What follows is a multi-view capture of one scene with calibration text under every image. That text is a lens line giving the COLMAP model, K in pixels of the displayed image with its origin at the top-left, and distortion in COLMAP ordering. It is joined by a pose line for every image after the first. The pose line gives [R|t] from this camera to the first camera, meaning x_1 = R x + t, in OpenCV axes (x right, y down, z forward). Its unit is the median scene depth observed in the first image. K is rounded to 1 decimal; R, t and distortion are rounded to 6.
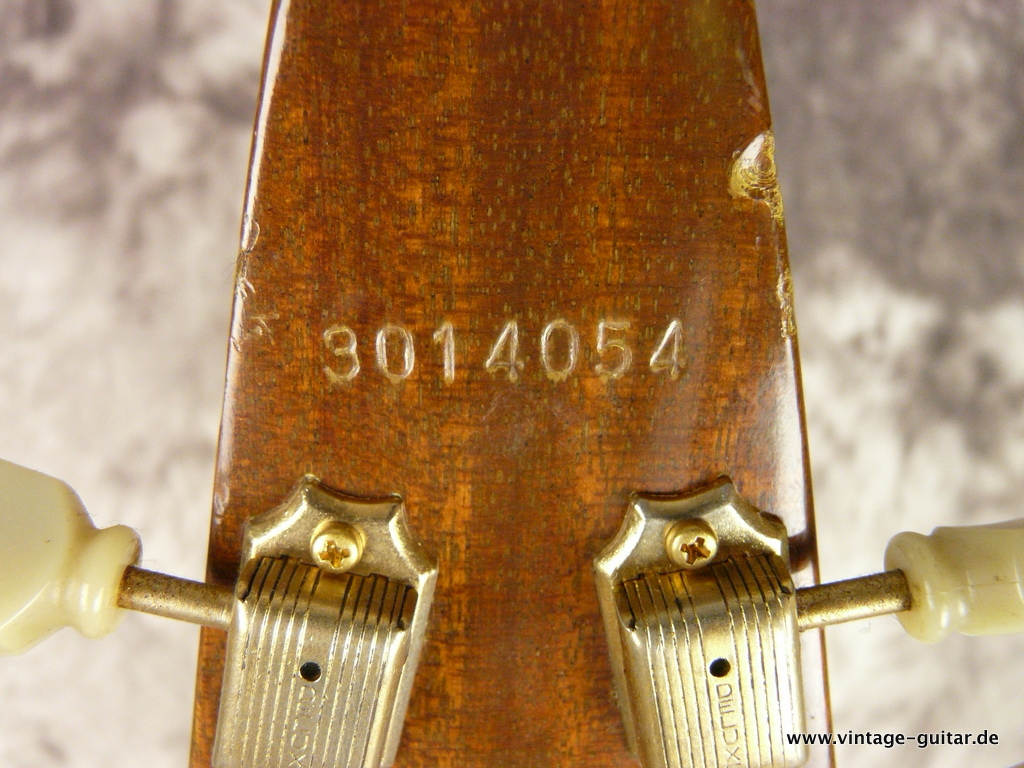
lens RADIAL K [[848.4, 0, 507.5], [0, 848.4, 386.2], [0, 0, 1]] dist [-0.089215, 0.101794]
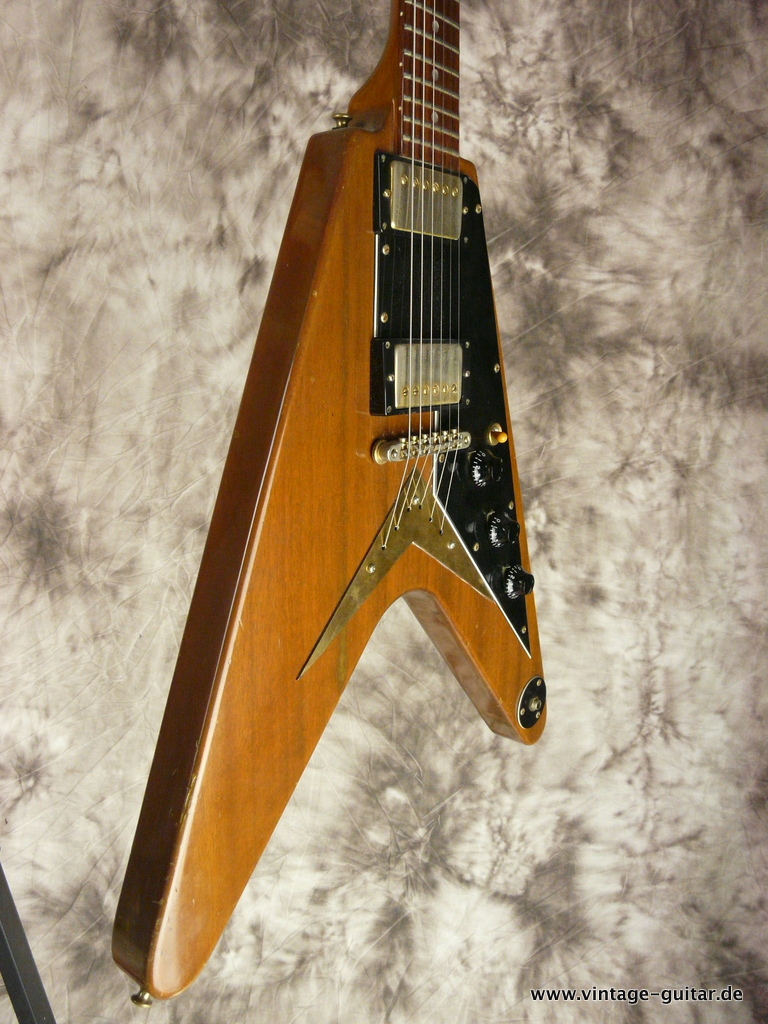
lens RADIAL K [[848.4, 0, 379.9], [0, 848.4, 507.0], [0, 0, 1]] dist [-0.089215, 0.101794]
pose [[0.982392, 0.119556, 0.143569, 0.443421], [-0.140140, 0.979742, 0.143060, 0.584465], [-0.123557, -0.160661, 0.979245, -0.994234]]
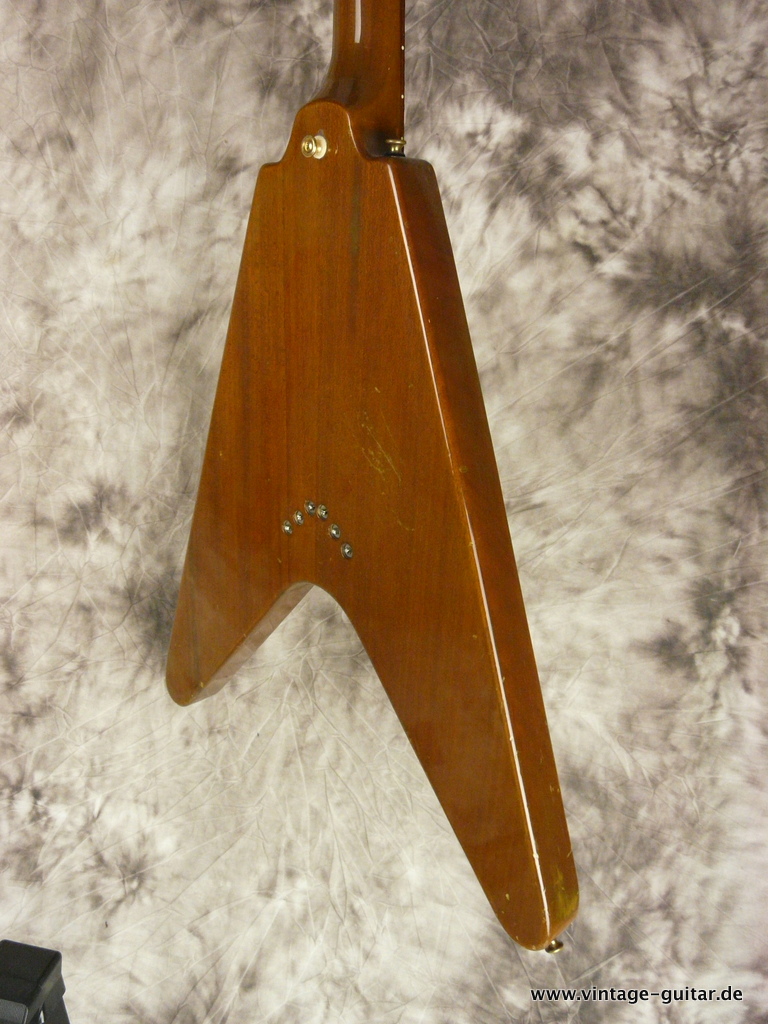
lens RADIAL K [[838.8, 0, 375.3], [0, 838.8, 505.0], [0, 0, 1]] dist [-0.084832, 0.092454]
pose [[0.983066, 0.161830, -0.085977, 0.531454], [-0.150781, 0.980963, 0.122380, 0.508828], [0.104145, -0.107344, 0.988752, -0.693893]]
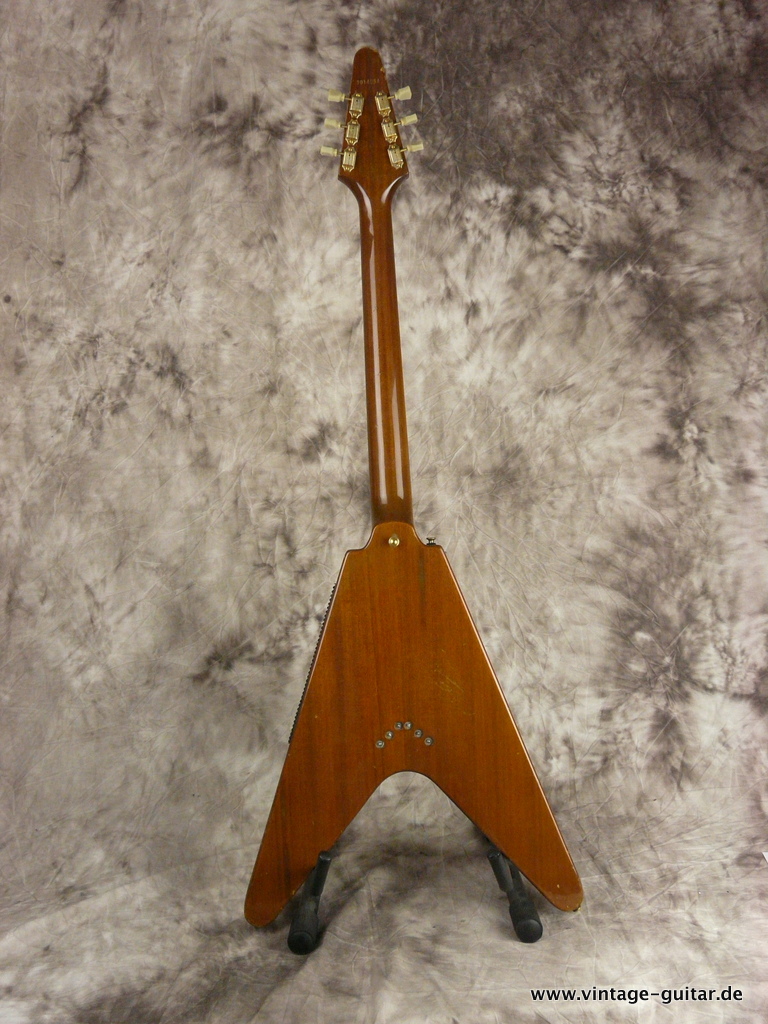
lens RADIAL K [[848.4, 0, 378.3], [0, 848.4, 508.3], [0, 0, 1]] dist [-0.089215, 0.101794]
pose [[0.998251, -0.058125, 0.010768, -0.064327], [0.058758, 0.995605, -0.072927, 1.320663], [-0.006482, 0.073432, 0.997279, -2.019300]]
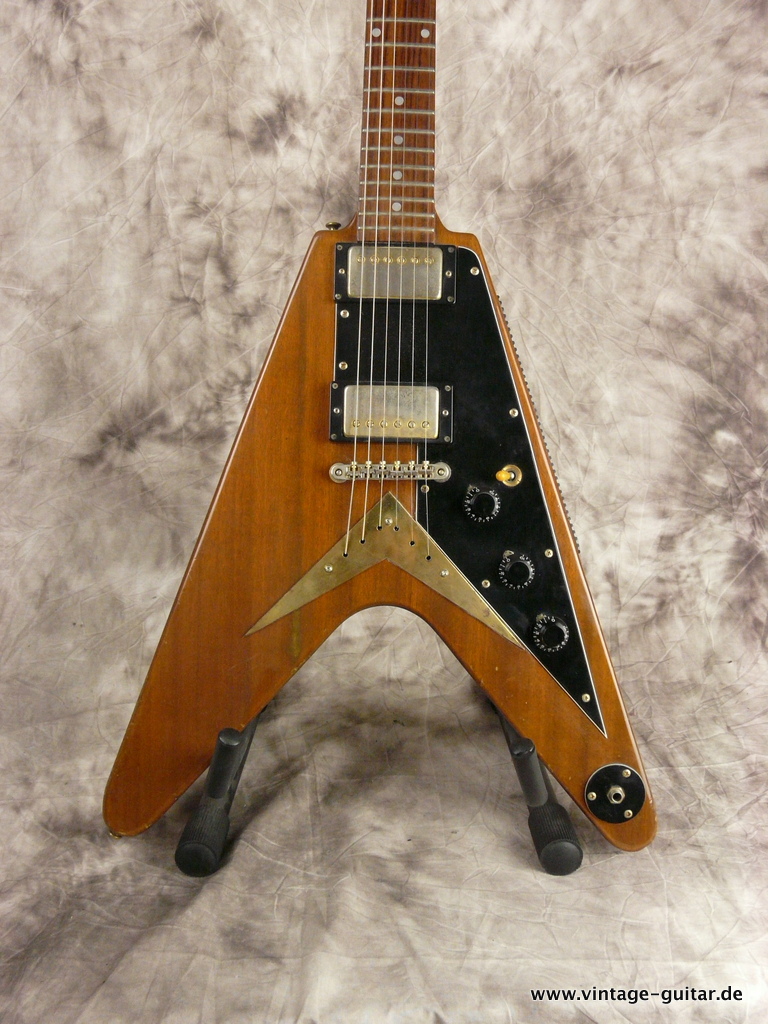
lens RADIAL K [[848.4, 0, 380.0], [0, 848.4, 513.9], [0, 0, 1]] dist [-0.089215, 0.101794]
pose [[0.999730, -0.009371, 0.021281, -0.033061], [0.006872, 0.993388, 0.114603, 1.556085], [-0.022214, -0.114426, 0.993183, -1.095468]]
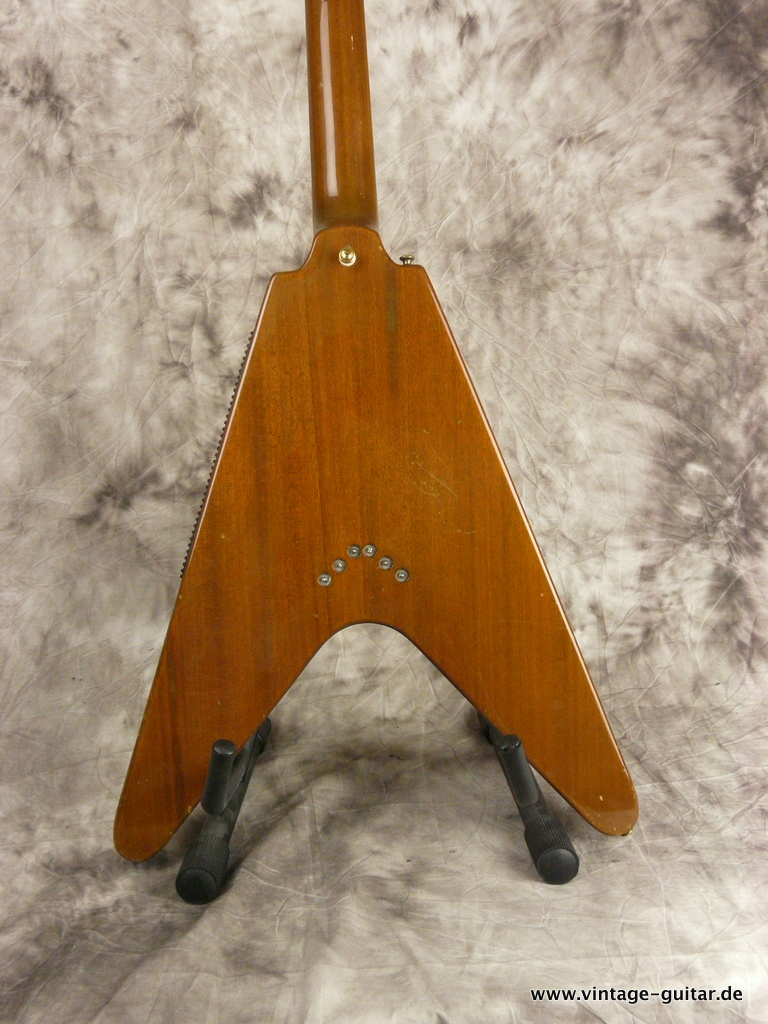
lens RADIAL K [[848.4, 0, 378.3], [0, 848.4, 509.3], [0, 0, 1]] dist [-0.089215, 0.101794]
pose [[0.998031, -0.056489, 0.027262, -0.014716], [0.056322, 0.998389, 0.006856, 1.654287], [-0.027605, -0.005307, 0.999605, -1.175632]]
